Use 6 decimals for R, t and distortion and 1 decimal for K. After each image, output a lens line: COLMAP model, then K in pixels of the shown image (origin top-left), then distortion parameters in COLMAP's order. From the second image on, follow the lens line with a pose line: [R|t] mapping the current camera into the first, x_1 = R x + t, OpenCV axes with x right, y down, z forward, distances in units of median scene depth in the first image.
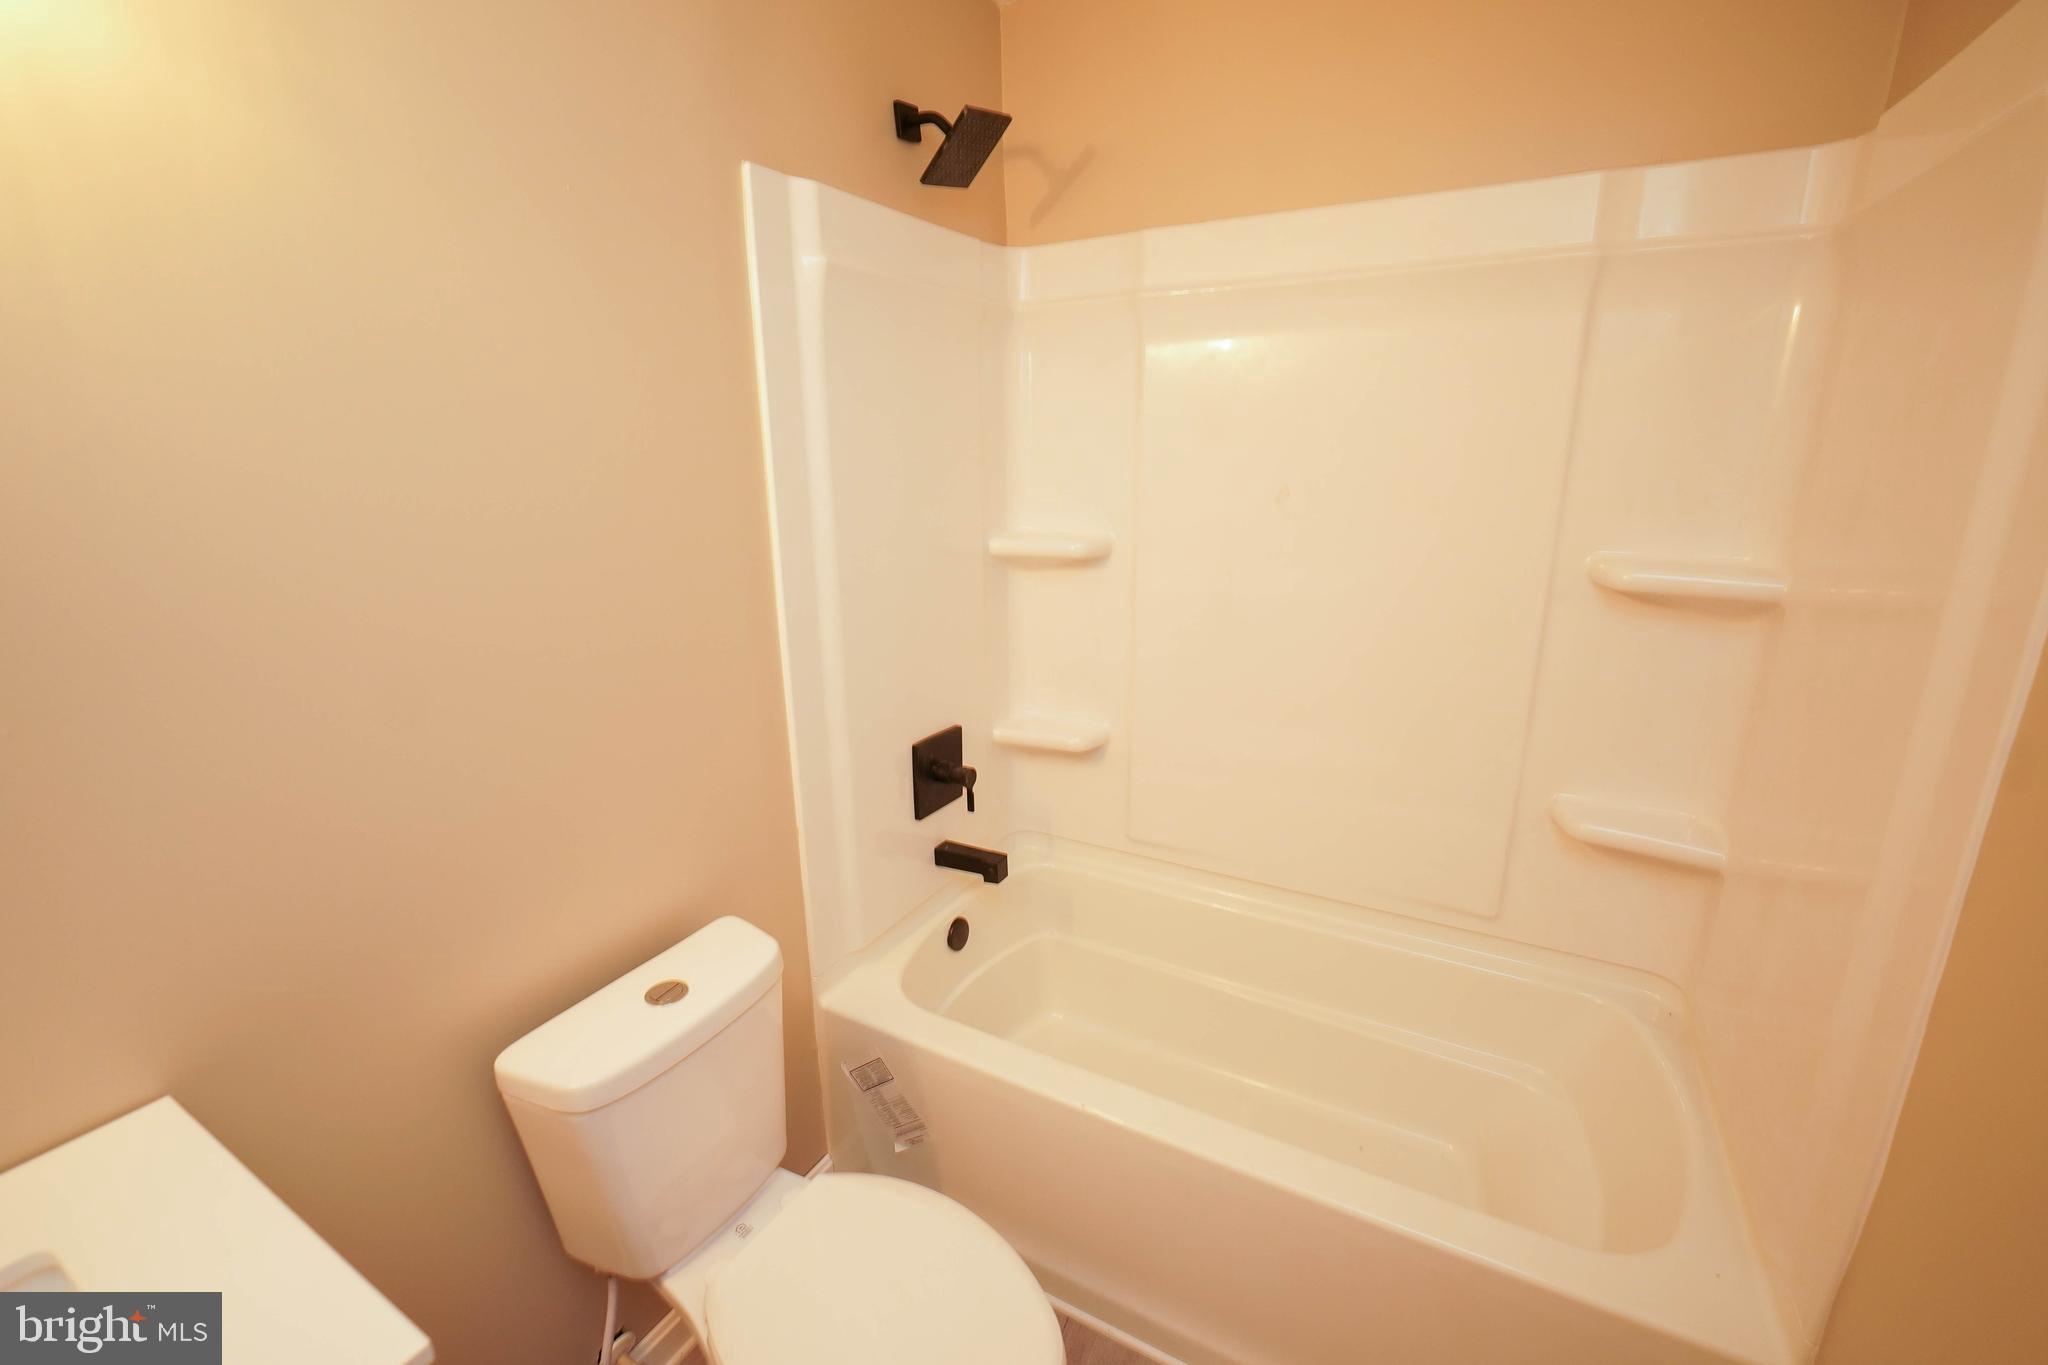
lens RADIAL K [[850.8, 0, 1024.5], [0, 850.8, 673.9], [0, 0, 1]] dist [-0.021285, 0.000211]
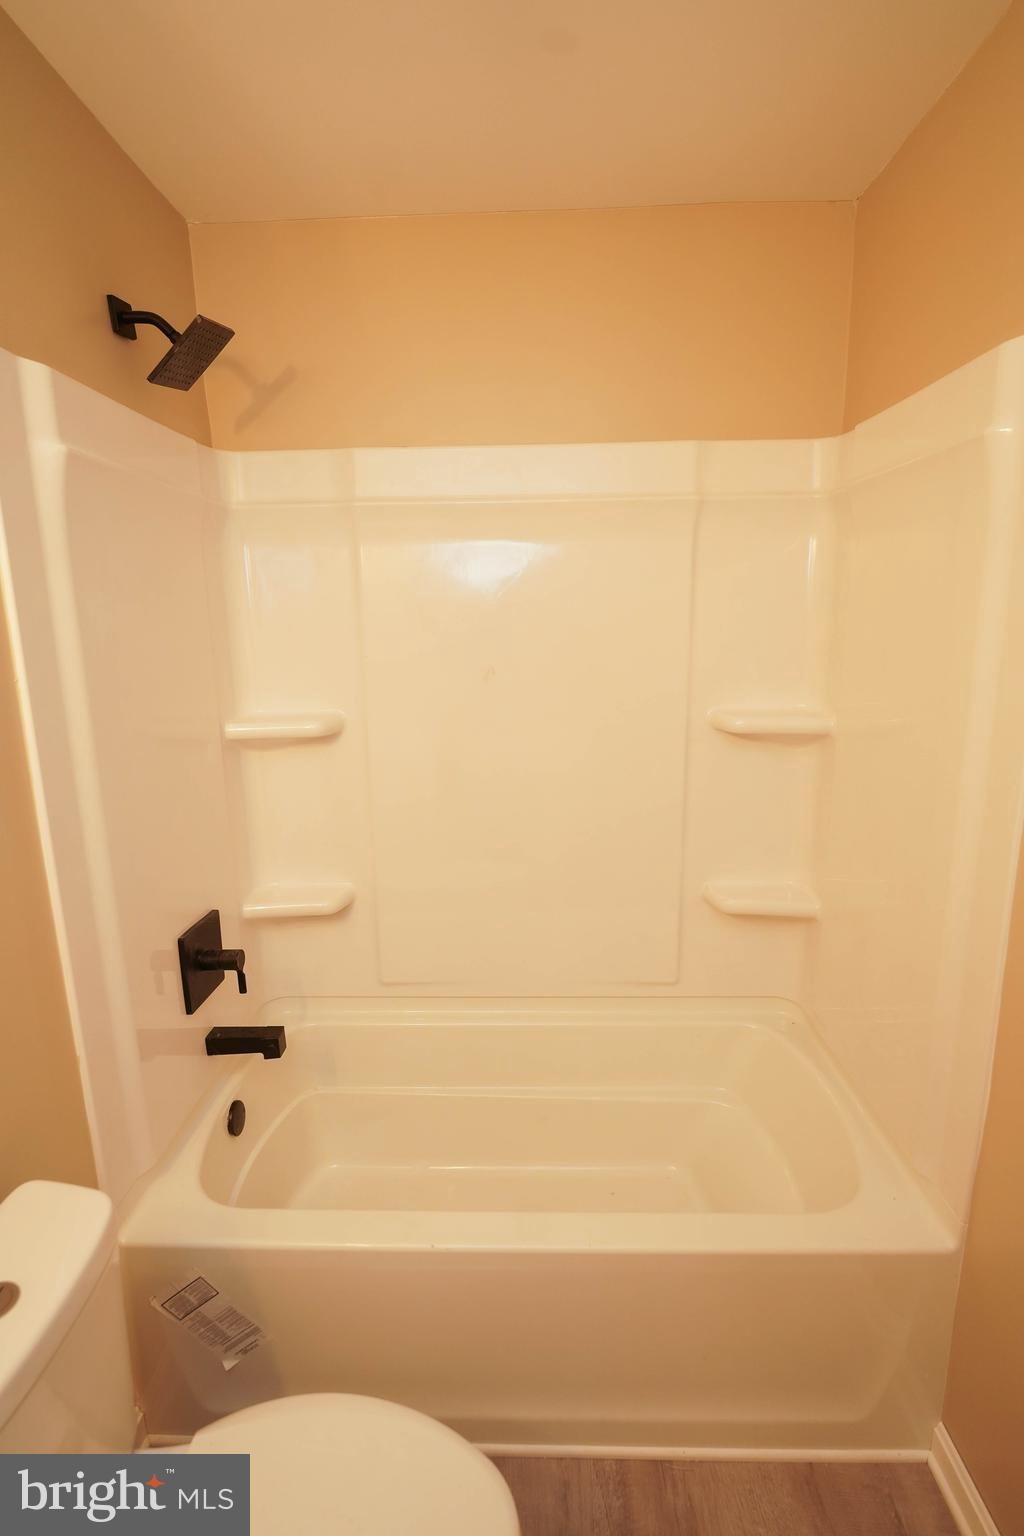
lens RADIAL K [[734.0, 0, 512.9], [0, 734.0, 772.2], [0, 0, 1]] dist [-0.004876, -0.000767]
pose [[0.886189, -0.096330, 0.453200, -0.164310], [0.123236, 0.991920, -0.030138, -0.035877], [-0.446635, 0.082559, 0.890899, 0.061609]]
